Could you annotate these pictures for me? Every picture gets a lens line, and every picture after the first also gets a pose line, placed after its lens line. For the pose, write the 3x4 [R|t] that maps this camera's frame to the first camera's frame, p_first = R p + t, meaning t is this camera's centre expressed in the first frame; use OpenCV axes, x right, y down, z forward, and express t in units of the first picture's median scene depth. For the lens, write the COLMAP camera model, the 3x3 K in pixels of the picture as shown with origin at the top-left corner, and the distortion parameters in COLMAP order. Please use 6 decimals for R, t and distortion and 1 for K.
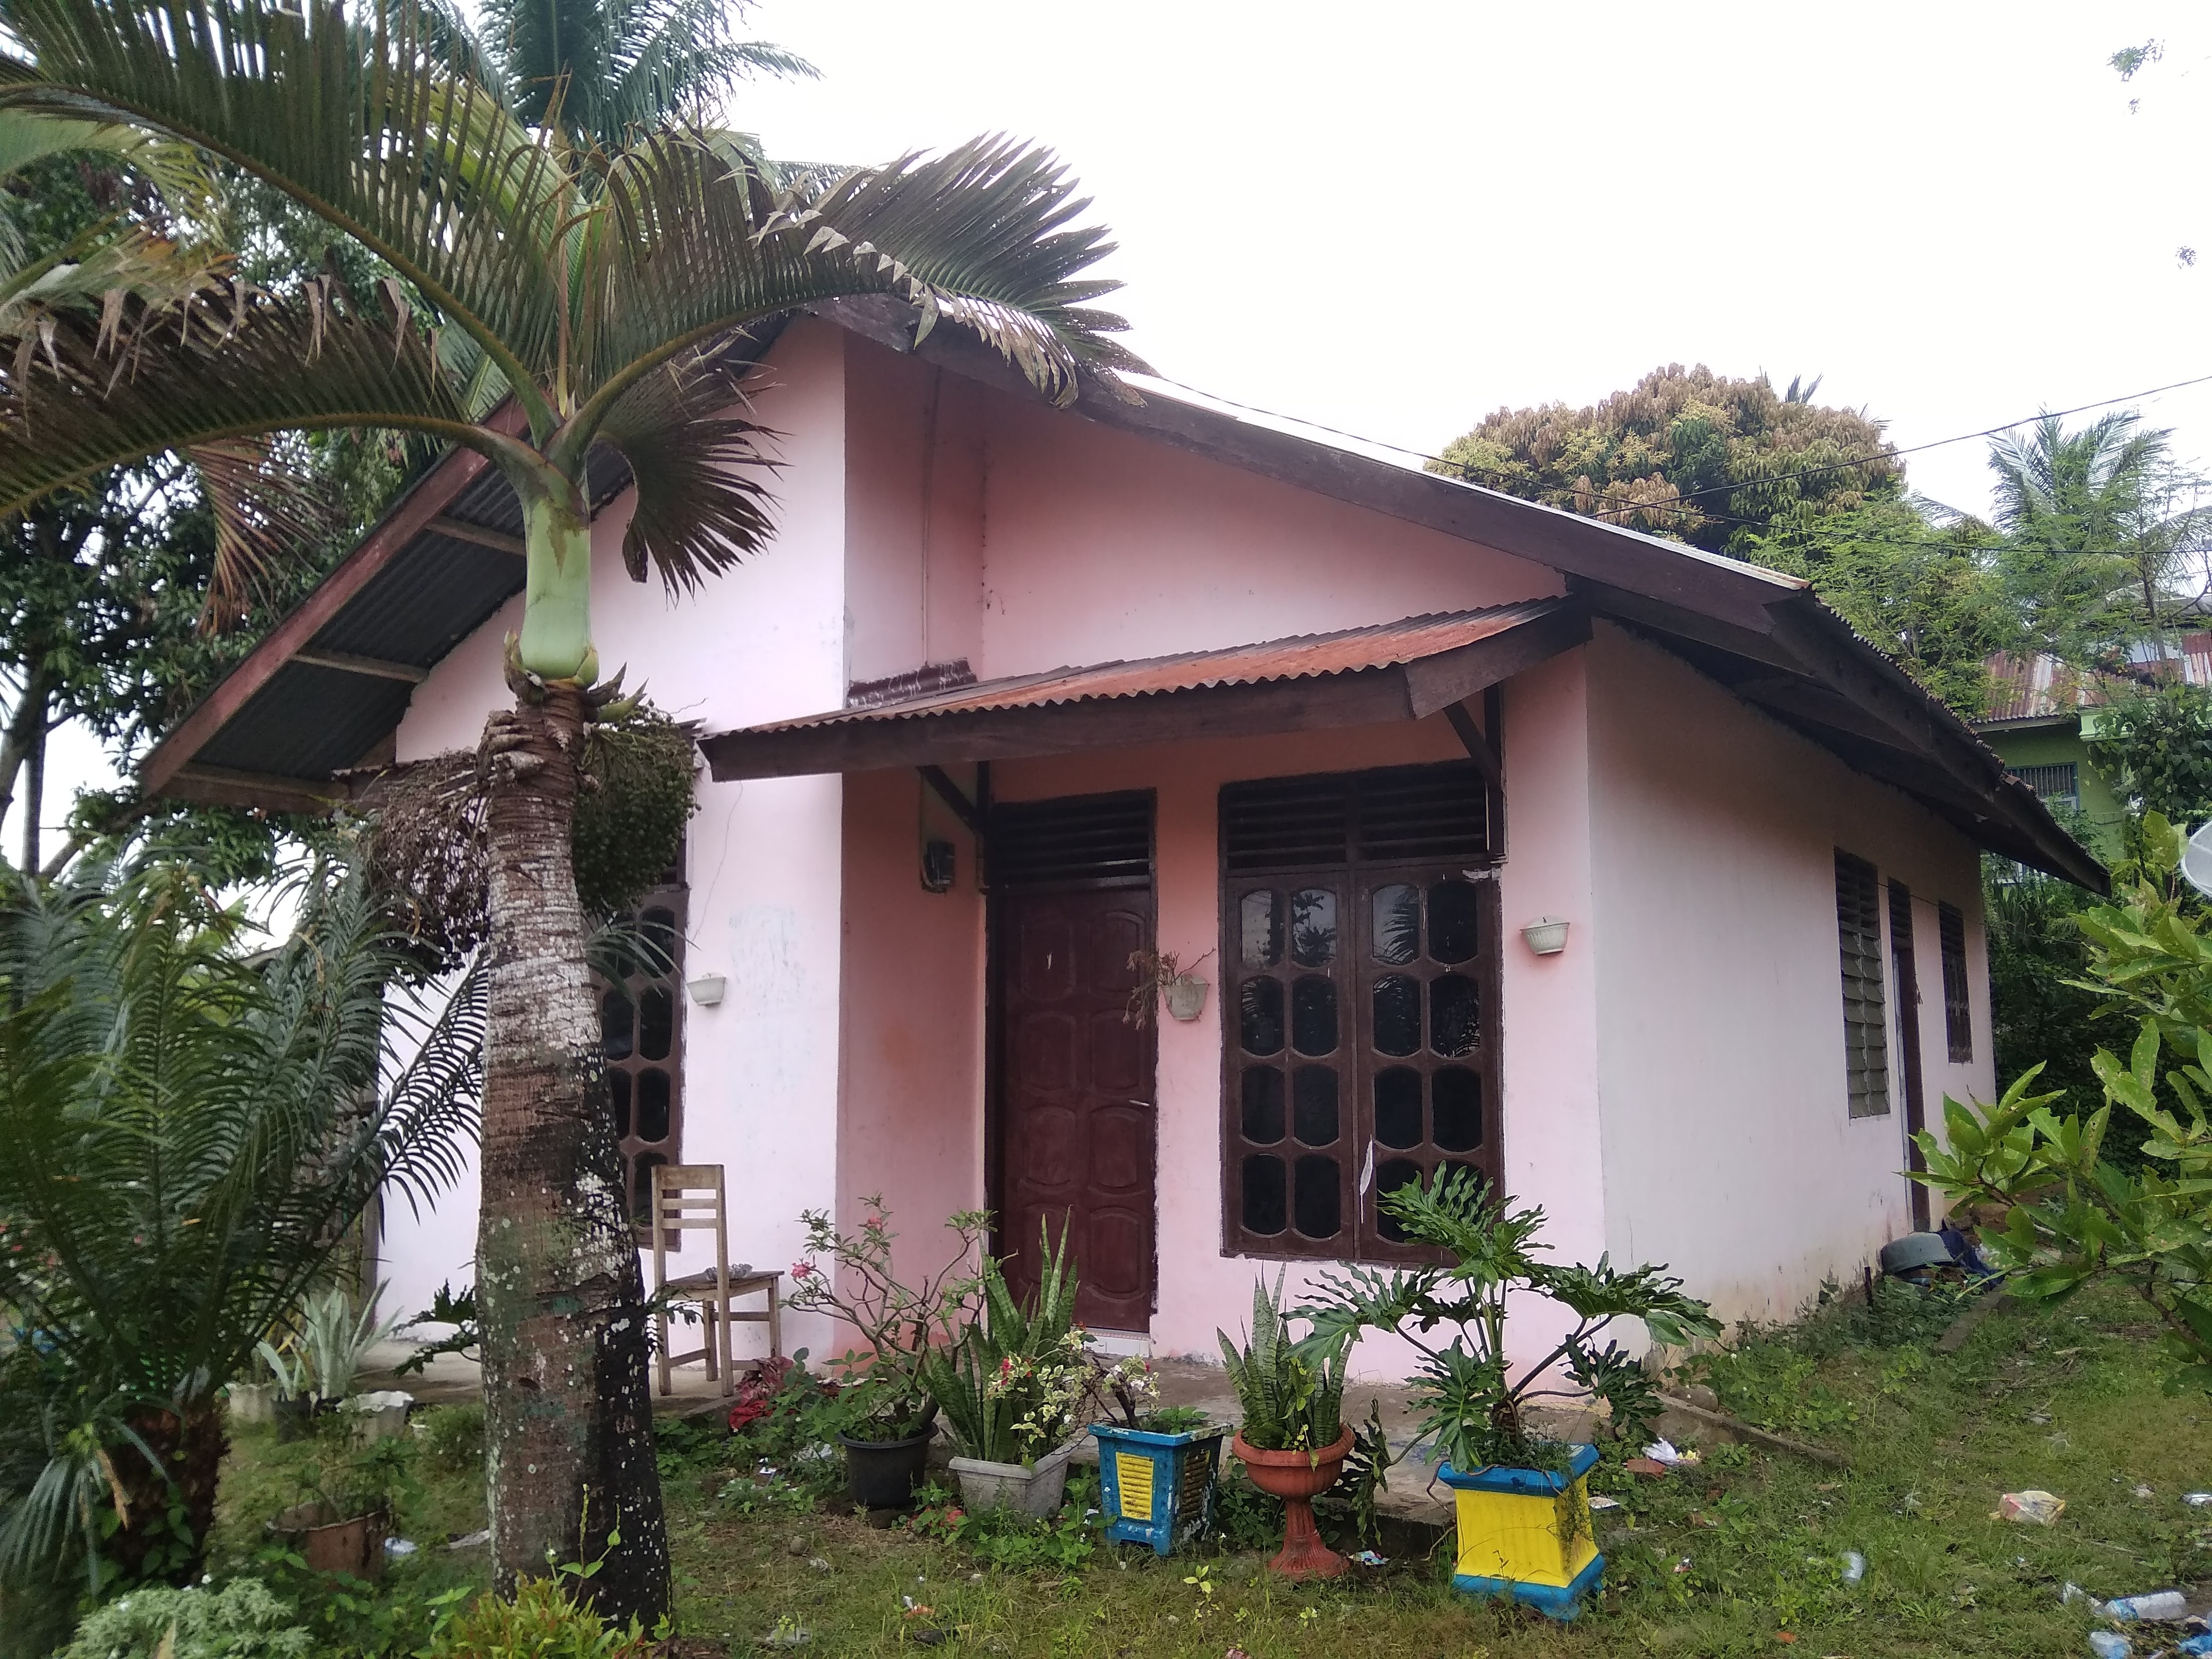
lens RADIAL K [[1808.8, 0, 1106.0], [0, 1808.8, 829.5], [0, 0, 1]] dist [0.082972, -0.172883]
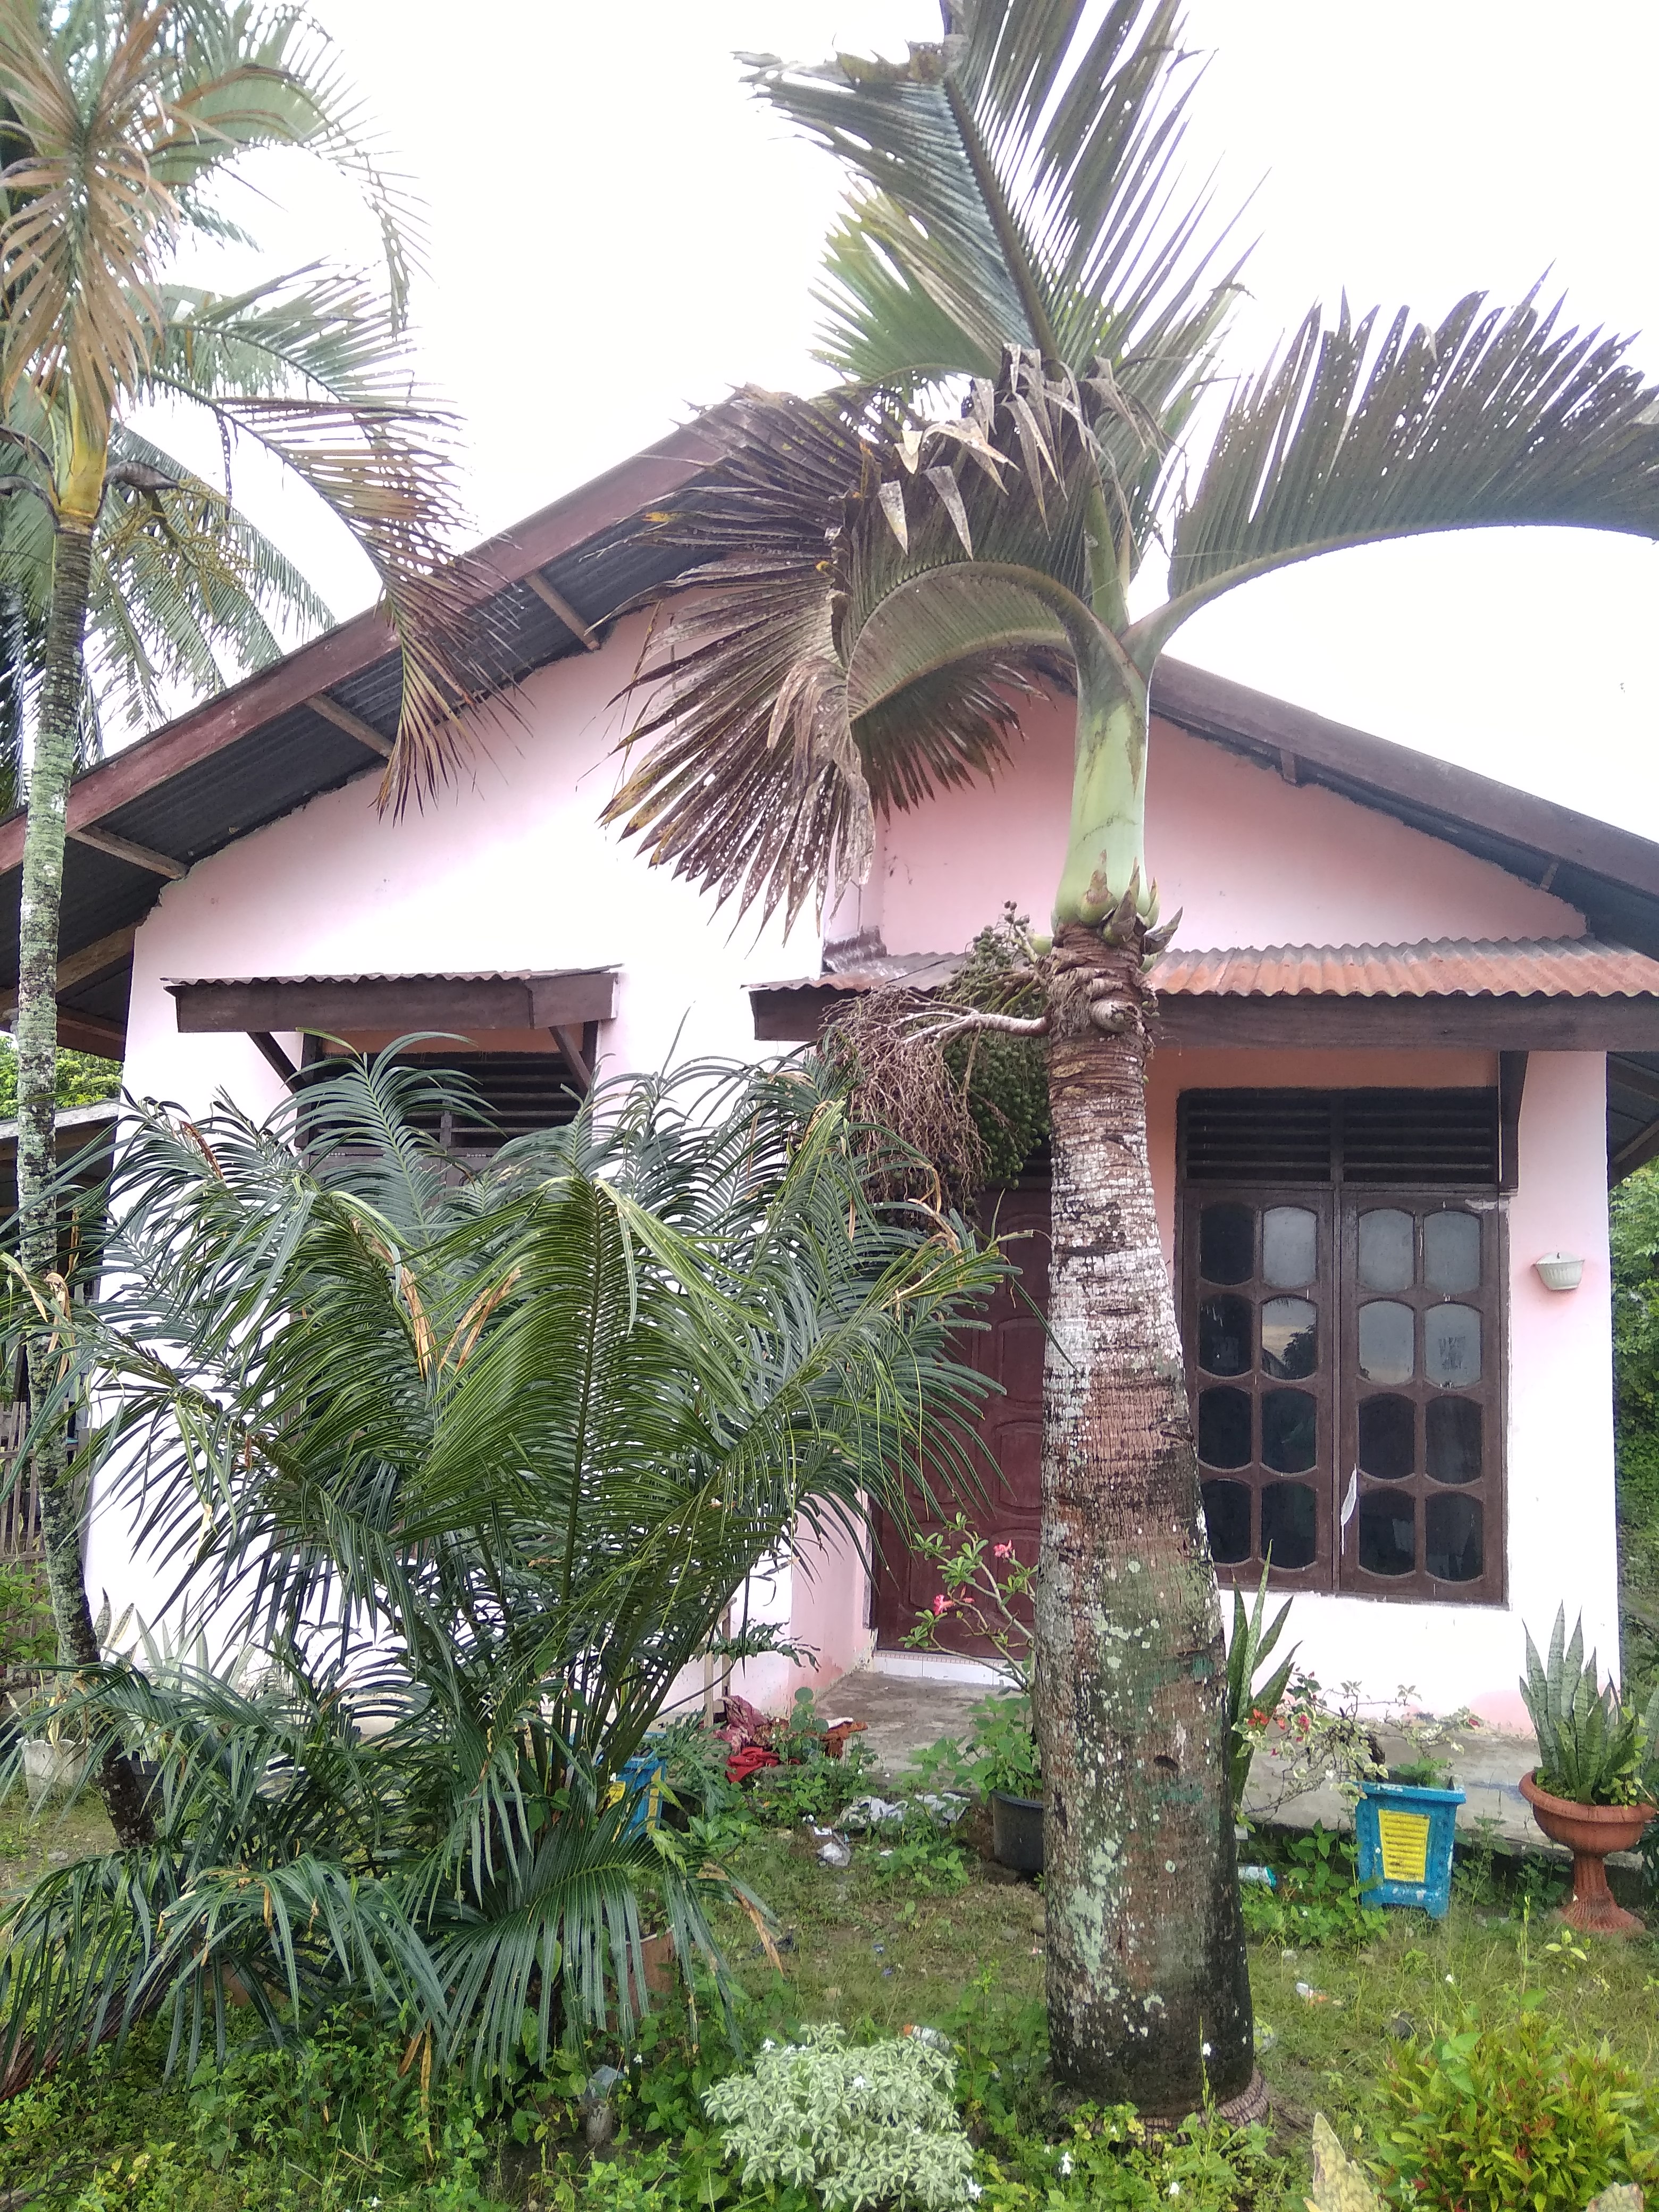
lens RADIAL K [[1808.8, 0, 829.5], [0, 1808.8, 1106.0], [0, 0, 1]] dist [0.082972, -0.172883]
pose [[0.952382, 0.085048, 0.292806, -0.612820], [-0.082323, 0.996371, -0.021638, 0.030855], [-0.293584, -0.003497, 0.955927, 0.212654]]
